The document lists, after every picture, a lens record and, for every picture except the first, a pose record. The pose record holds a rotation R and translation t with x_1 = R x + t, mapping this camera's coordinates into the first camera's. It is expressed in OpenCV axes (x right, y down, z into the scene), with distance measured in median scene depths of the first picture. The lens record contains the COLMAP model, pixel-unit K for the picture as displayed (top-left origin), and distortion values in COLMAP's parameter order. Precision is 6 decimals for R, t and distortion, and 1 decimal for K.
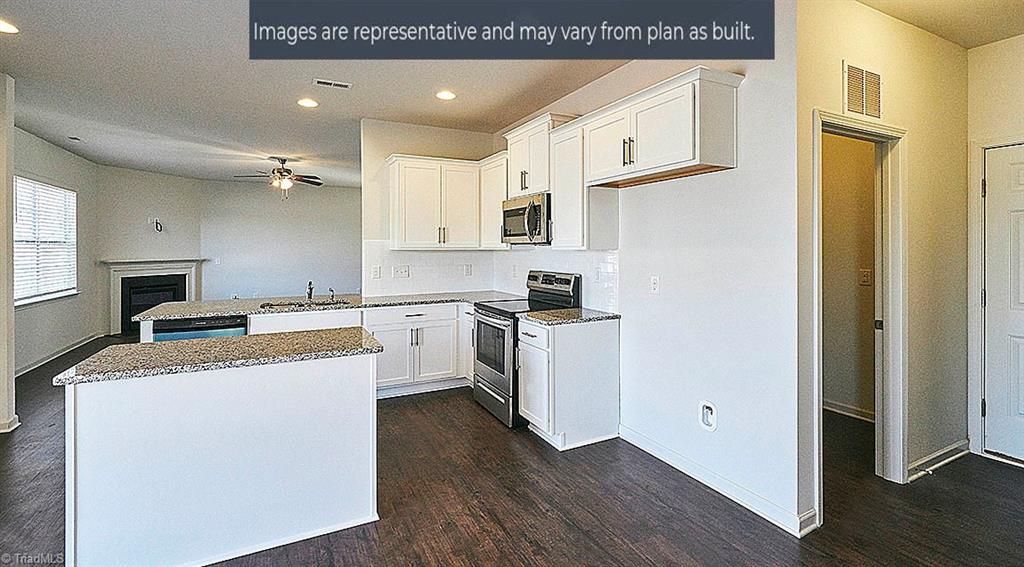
lens RADIAL K [[453.8, 0, 507.7], [0, 453.8, 243.3], [0, 0, 1]] dist [-0.000232, 0.000033]
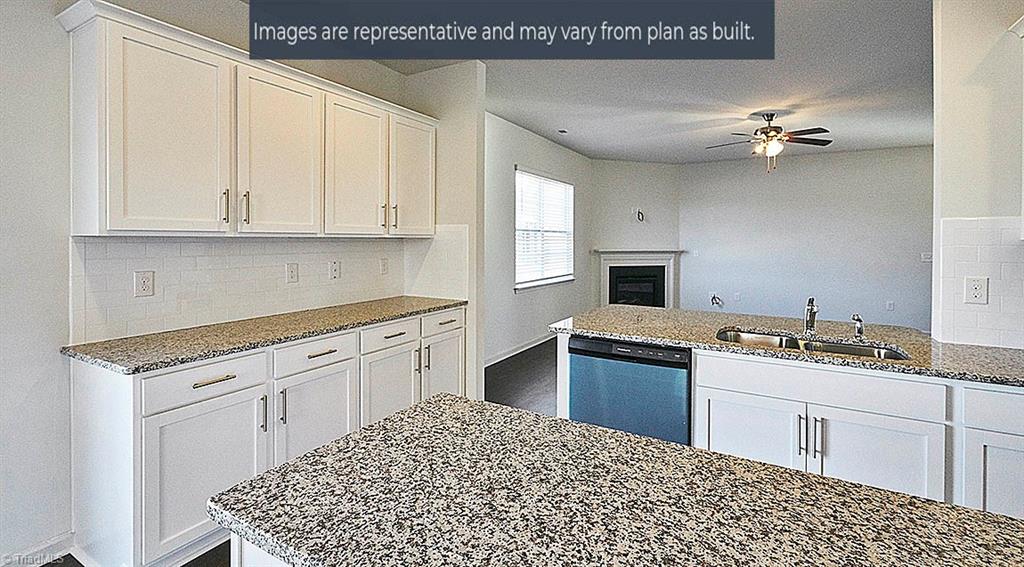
lens RADIAL K [[460.8, 0, 508.7], [0, 460.8, 241.4], [0, 0, 1]] dist [0.001091, -0.000212]
pose [[0.550321, 0.009608, -0.834898, -0.186745], [-0.000110, 0.999935, 0.011435, 0.012662], [0.834953, -0.006201, 0.550286, 0.423671]]
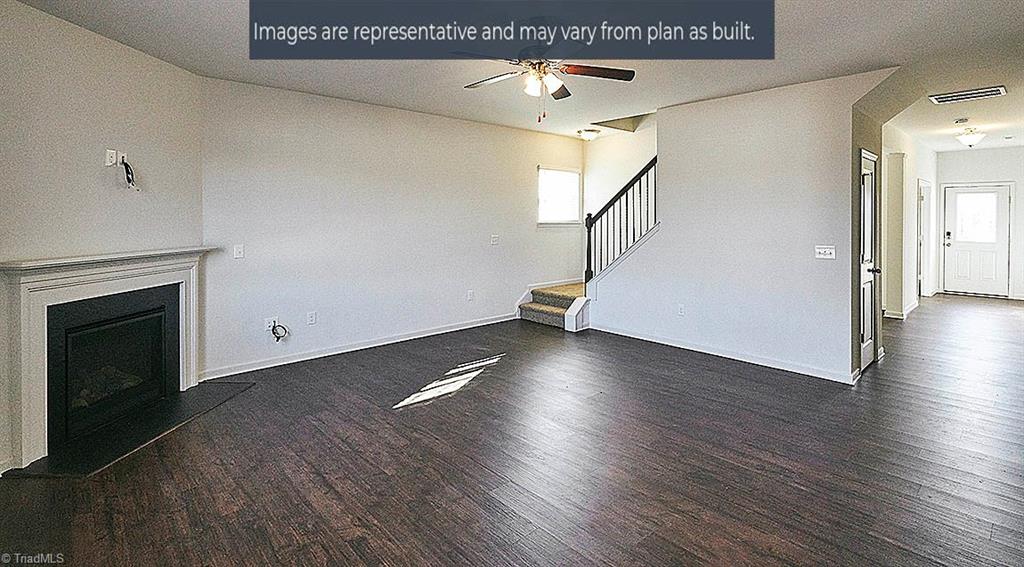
lens RADIAL K [[484.0, 0, 536.3], [0, 484.0, 224.0], [0, 0, 1]] dist [-0.000242, 0.000046]
pose [[0.955523, -0.001722, 0.294912, -1.064013], [-0.004841, 0.999757, 0.021522, -0.004731], [-0.294877, -0.021993, 0.955282, 0.915934]]
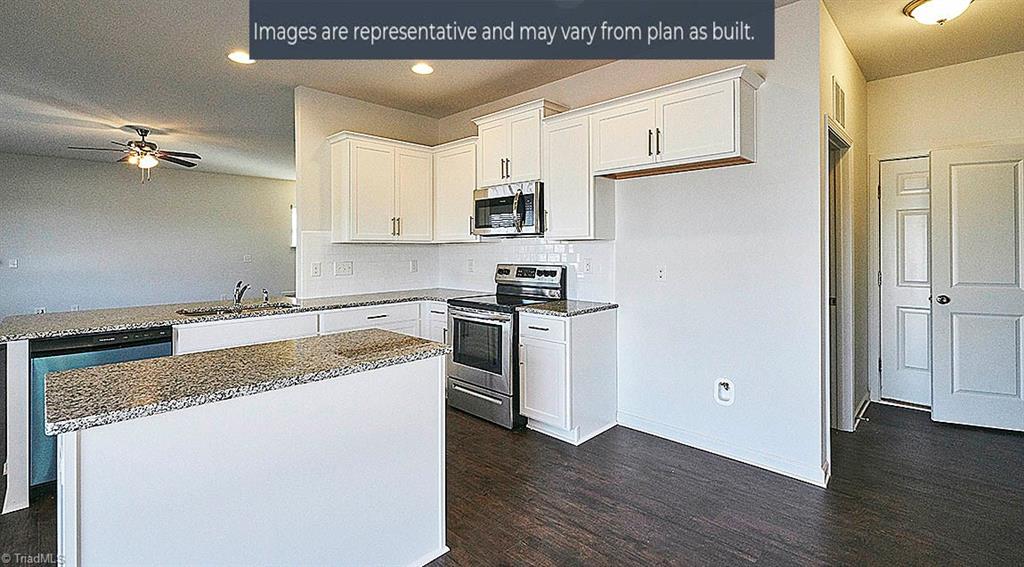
lens RADIAL K [[460.8, 0, 508.7], [0, 460.8, 241.4], [0, 0, 1]] dist [0.001091, -0.000212]
pose [[0.947924, 0.003039, 0.318483, -0.252145], [-0.000776, 0.999974, -0.007233, 0.020223], [-0.318497, 0.006609, 0.947901, 0.078535]]
